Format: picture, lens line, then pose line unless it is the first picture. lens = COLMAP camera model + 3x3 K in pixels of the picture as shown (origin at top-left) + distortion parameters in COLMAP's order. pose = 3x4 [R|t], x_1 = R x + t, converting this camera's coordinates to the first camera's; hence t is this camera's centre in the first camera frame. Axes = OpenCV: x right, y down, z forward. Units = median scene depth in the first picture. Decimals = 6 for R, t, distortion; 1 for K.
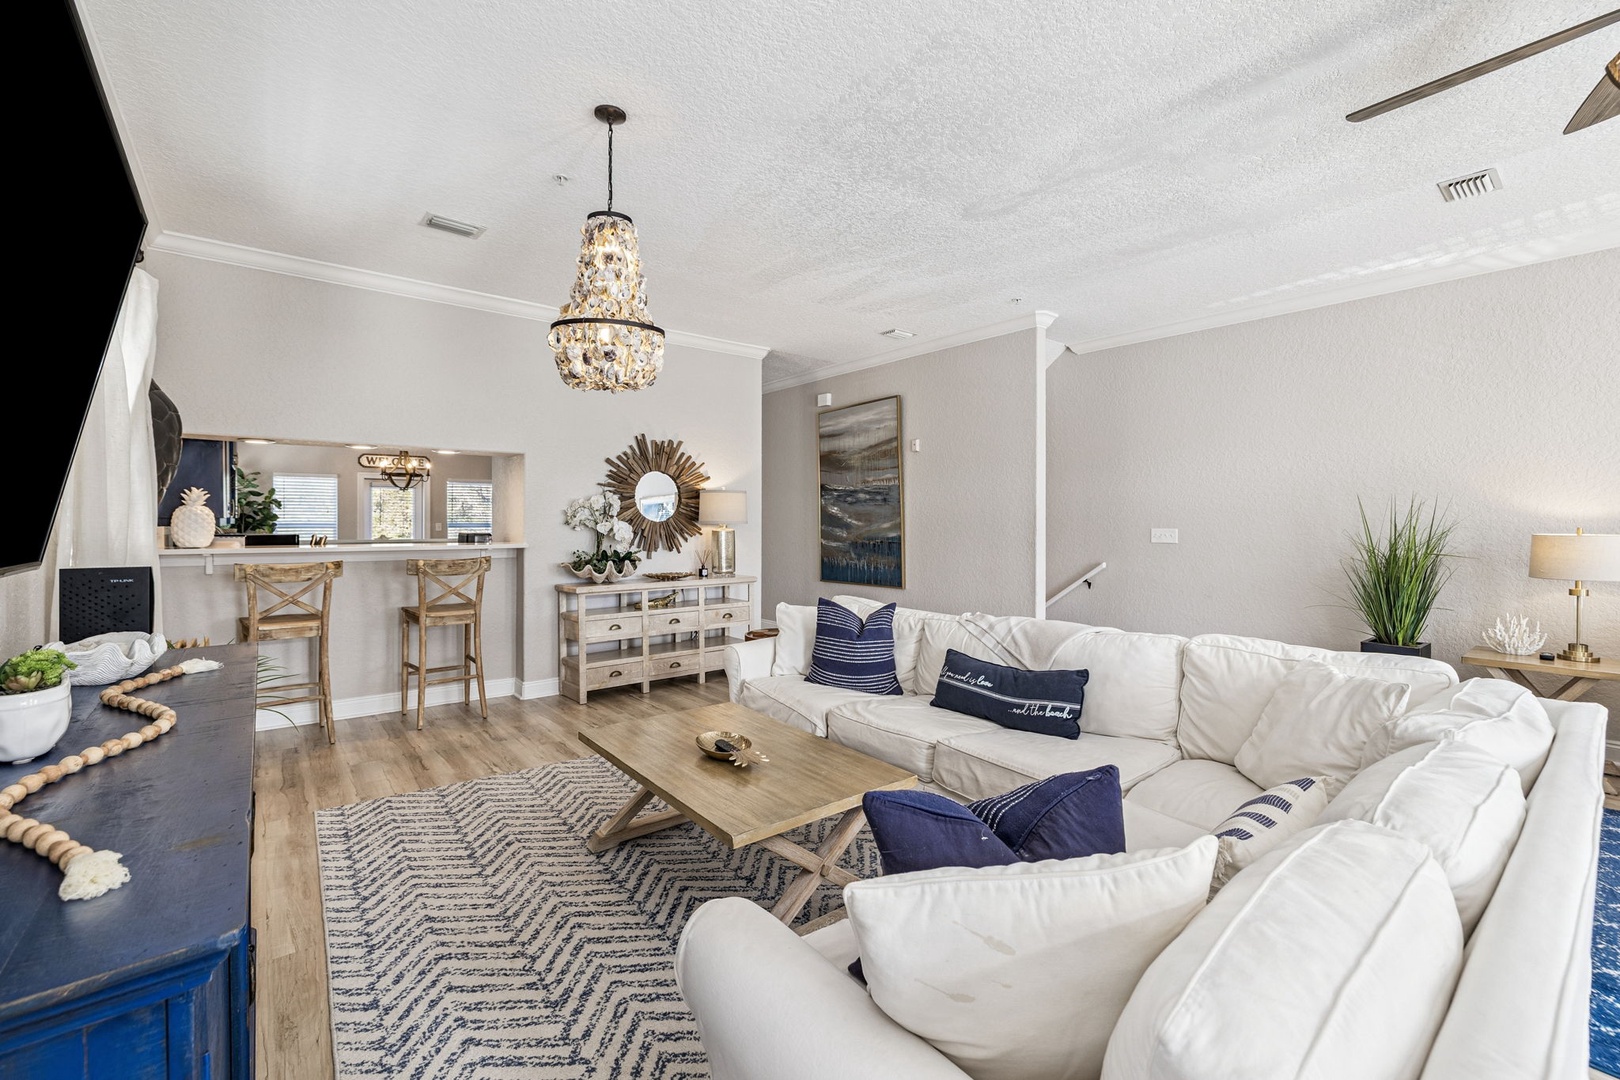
lens RADIAL K [[682.5, 0, 814.7], [0, 682.5, 533.0], [0, 0, 1]] dist [-0.003975, -0.000311]
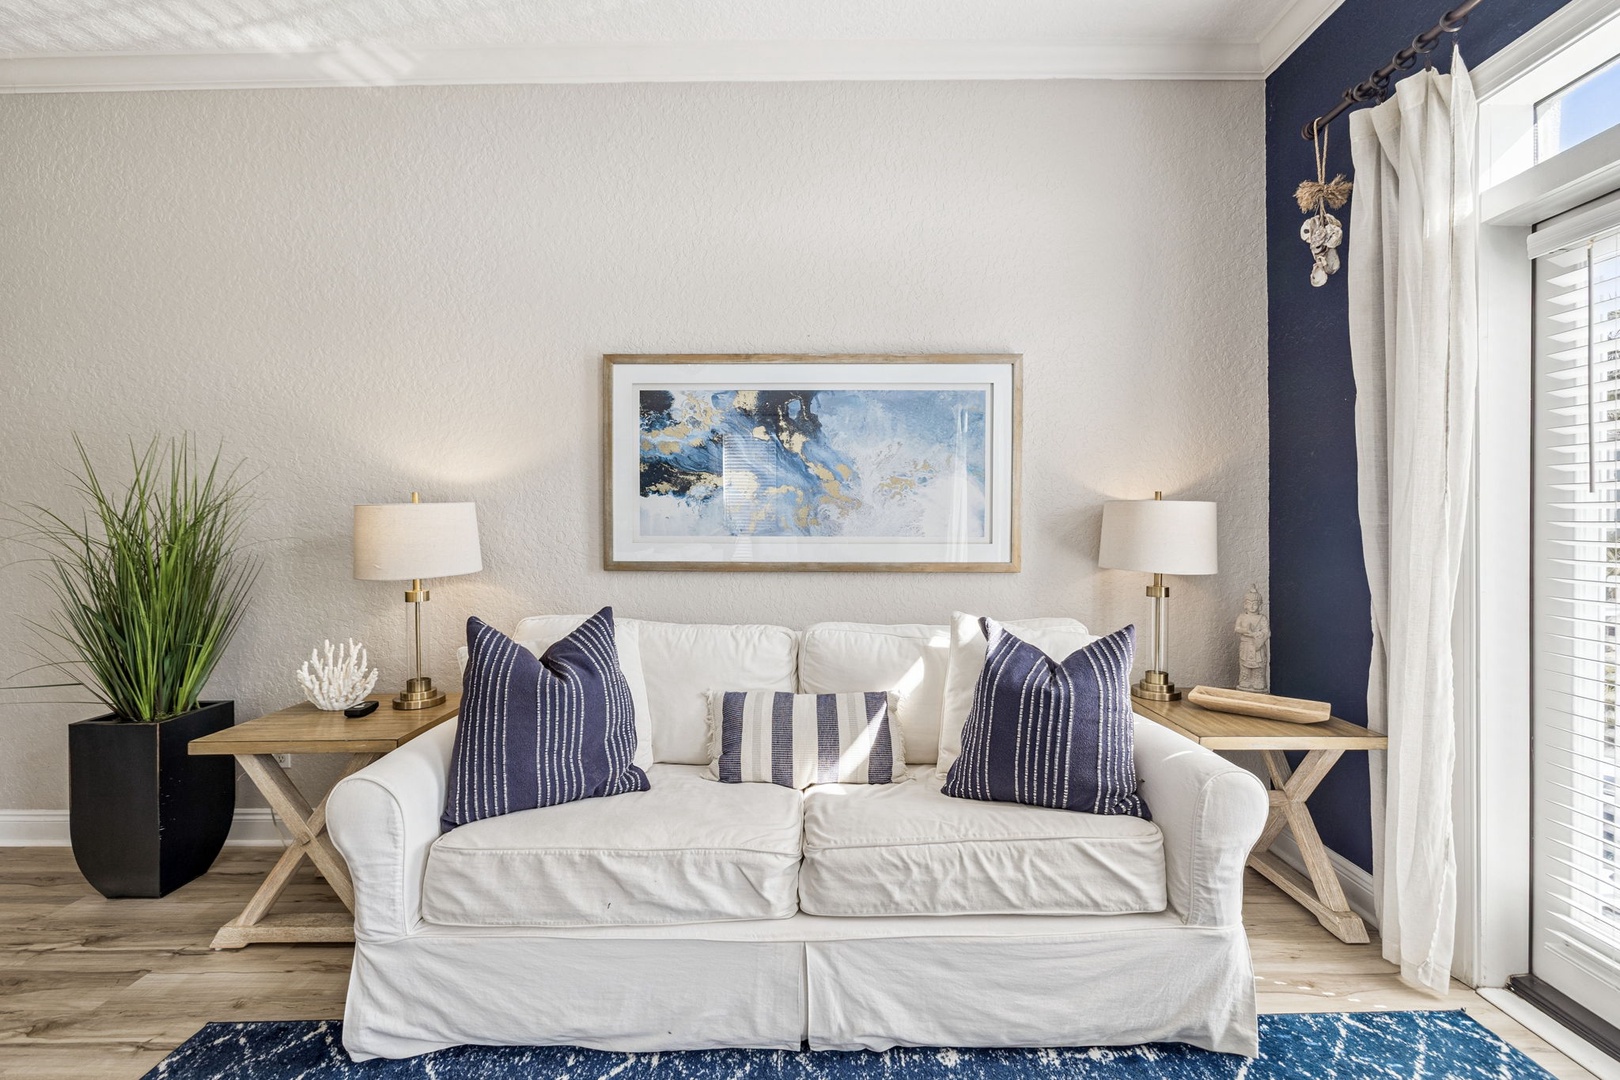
lens RADIAL K [[682.5, 0, 804.5], [0, 682.5, 536.4], [0, 0, 1]] dist [-0.003975, -0.000311]
pose [[0.643338, -0.001688, 0.765581, 1.537625], [0.023292, 0.999578, -0.017369, 0.088055], [-0.765228, 0.029006, 0.643106, 0.555931]]
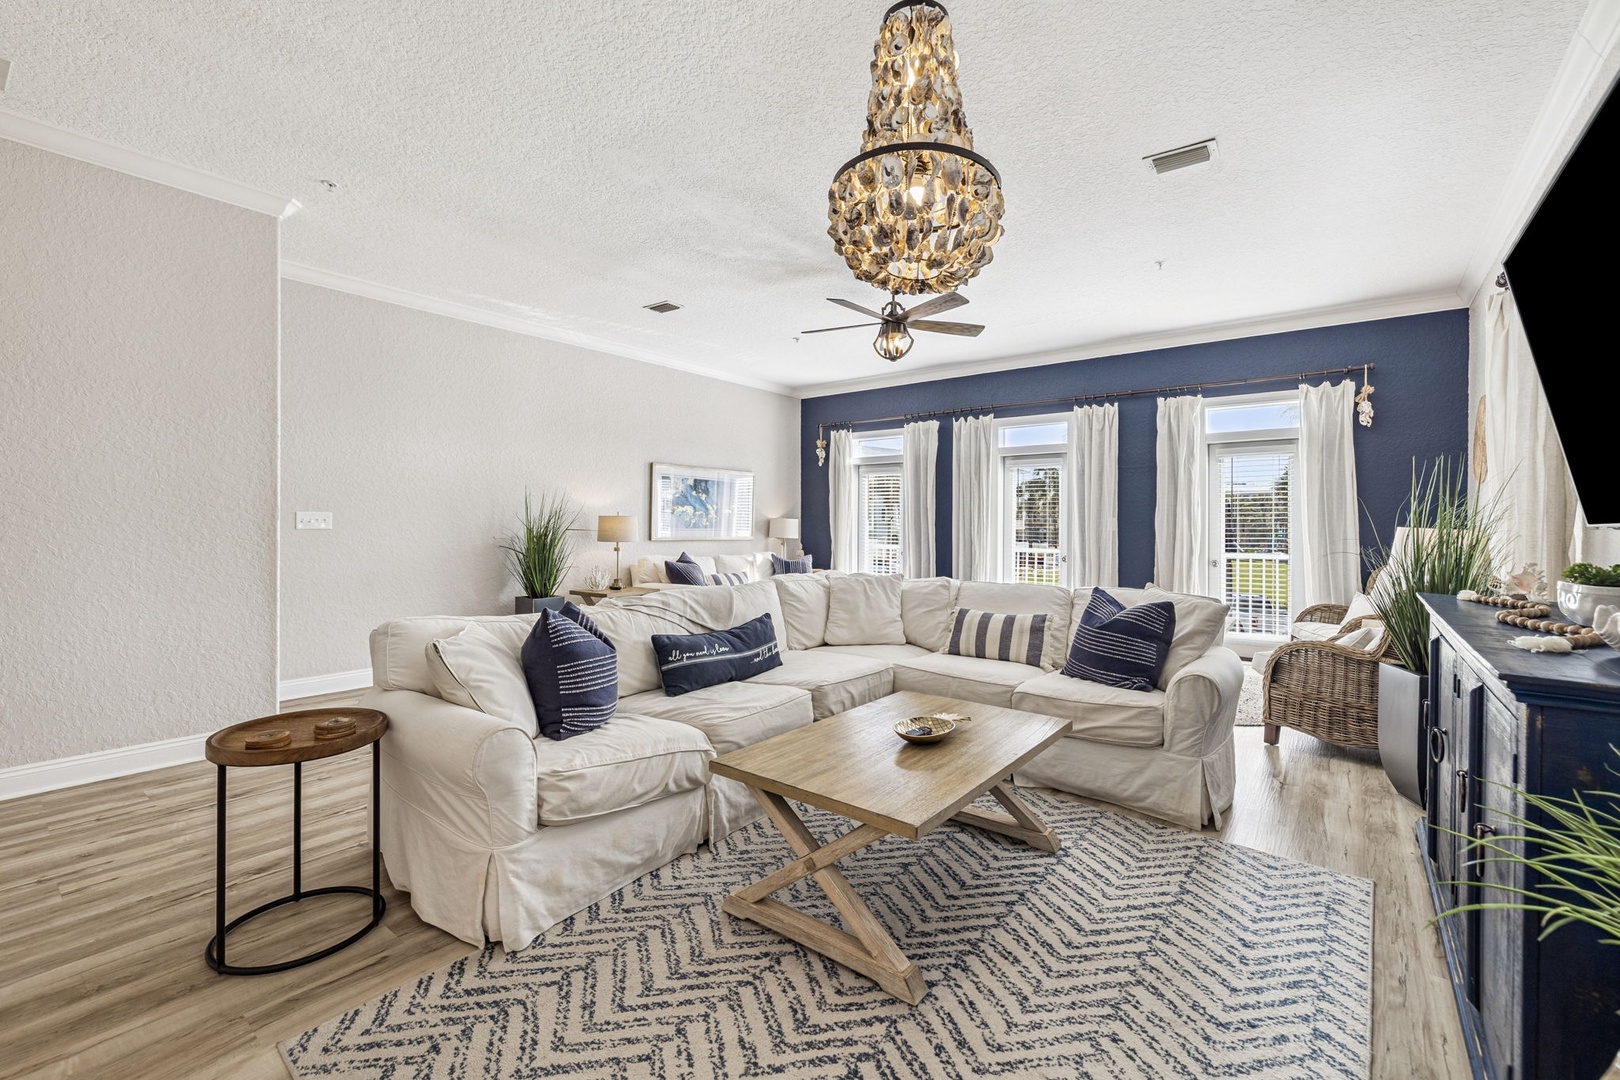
lens RADIAL K [[682.5, 0, 810.0], [0, 682.5, 534.6], [0, 0, 1]] dist [-0.003975, -0.000311]
pose [[-0.219475, -0.017161, 0.975467, -1.171075], [0.014631, 0.999675, 0.020878, 0.031538], [-0.975508, 0.018854, -0.219153, 1.582793]]
